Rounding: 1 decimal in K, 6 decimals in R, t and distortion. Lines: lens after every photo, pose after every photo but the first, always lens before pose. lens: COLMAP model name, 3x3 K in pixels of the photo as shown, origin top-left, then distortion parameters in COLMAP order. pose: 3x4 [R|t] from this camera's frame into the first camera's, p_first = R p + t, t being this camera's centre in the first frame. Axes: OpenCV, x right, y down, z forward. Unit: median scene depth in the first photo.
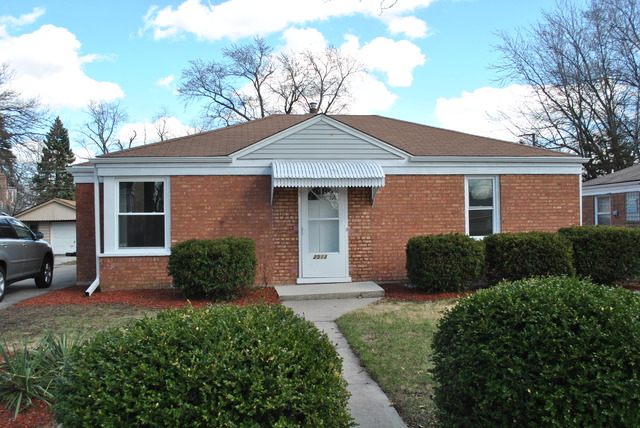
lens RADIAL K [[596.8, 0, 320.0], [0, 596.8, 214.0], [0, 0, 1]] dist [-0.091032, -0.013227]
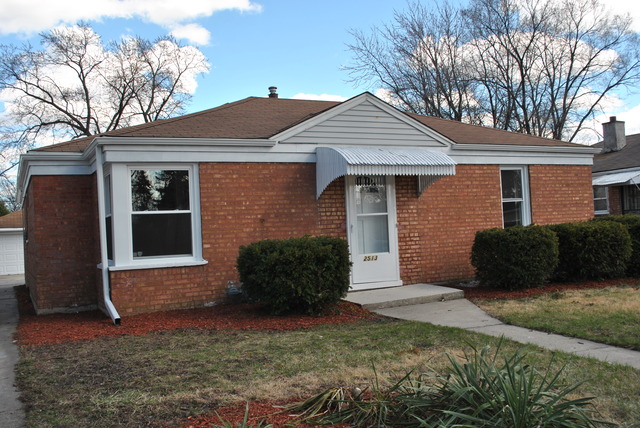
lens RADIAL K [[634.0, 0, 320.0], [0, 634.0, 214.0], [0, 0, 1]] dist [-0.077097, 0.013684]
pose [[0.944407, -0.021488, 0.328077, -0.364615], [0.027540, 0.999525, -0.013812, 0.018497], [-0.327624, 0.022079, 0.944550, 0.159336]]
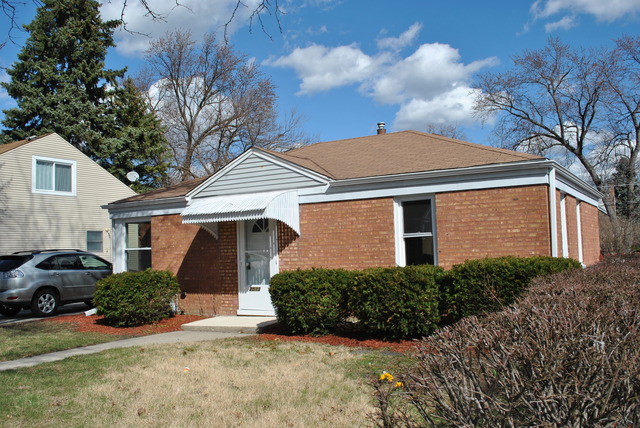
lens RADIAL K [[654.2, 0, 320.0], [0, 654.2, 214.0], [0, 0, 1]] dist [-0.011590, -0.010736]
pose [[0.784557, -0.047510, -0.618234, 0.767837], [0.034950, 0.998863, -0.032407, -0.014887], [0.619071, 0.003818, 0.785326, 0.202411]]
